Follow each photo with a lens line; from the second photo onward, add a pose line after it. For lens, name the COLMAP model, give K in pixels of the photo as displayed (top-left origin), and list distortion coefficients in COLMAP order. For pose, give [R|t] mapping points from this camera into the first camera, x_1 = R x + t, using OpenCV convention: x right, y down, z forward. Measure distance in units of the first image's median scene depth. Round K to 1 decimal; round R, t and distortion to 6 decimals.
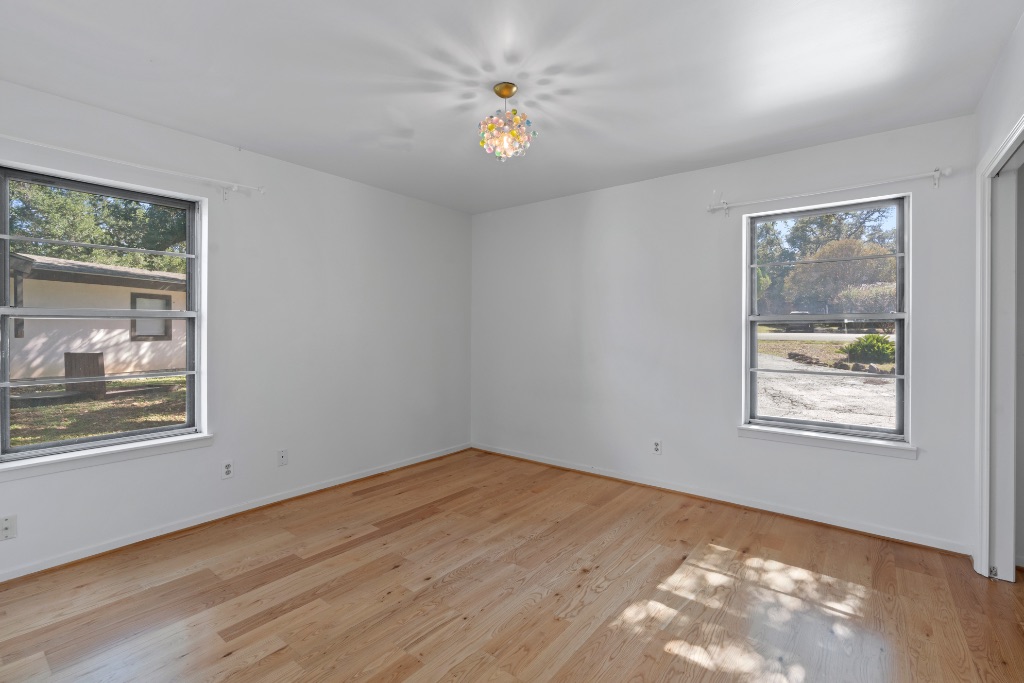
lens RADIAL K [[464.7, 0, 513.0], [0, 464.7, 337.2], [0, 0, 1]] dist [-0.016622, 0.000051]
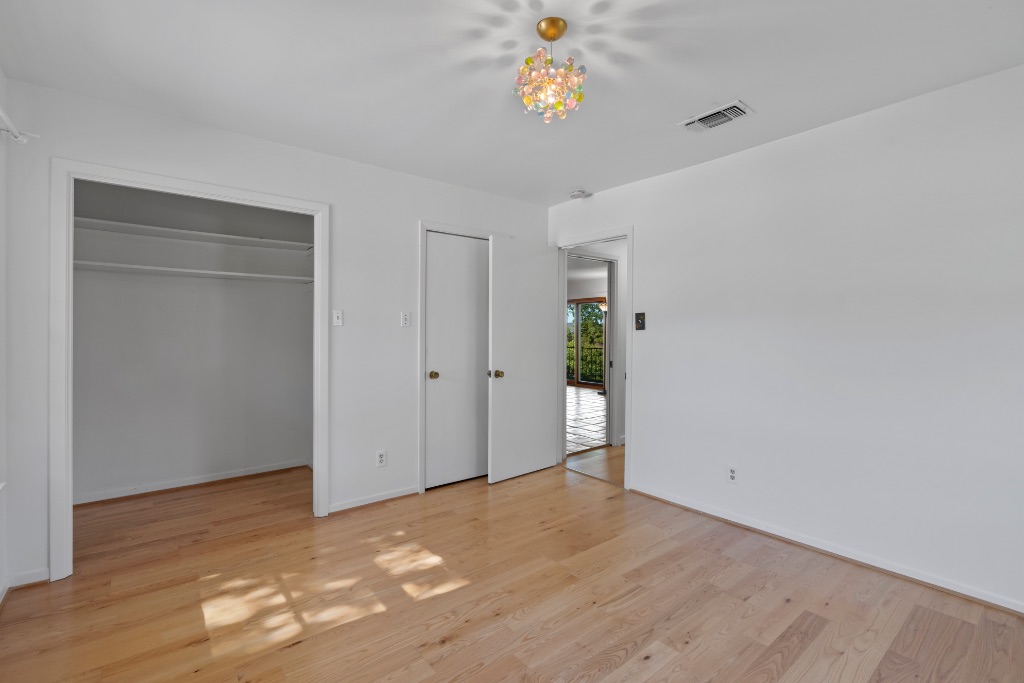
lens RADIAL K [[464.7, 0, 512.0], [0, 464.7, 333.4], [0, 0, 1]] dist [-0.016622, 0.000051]
pose [[-0.974068, -0.008603, 0.226093, -0.141180], [-0.004696, 0.999830, 0.017812, -0.029330], [-0.226208, 0.016288, -0.973943, 1.893442]]
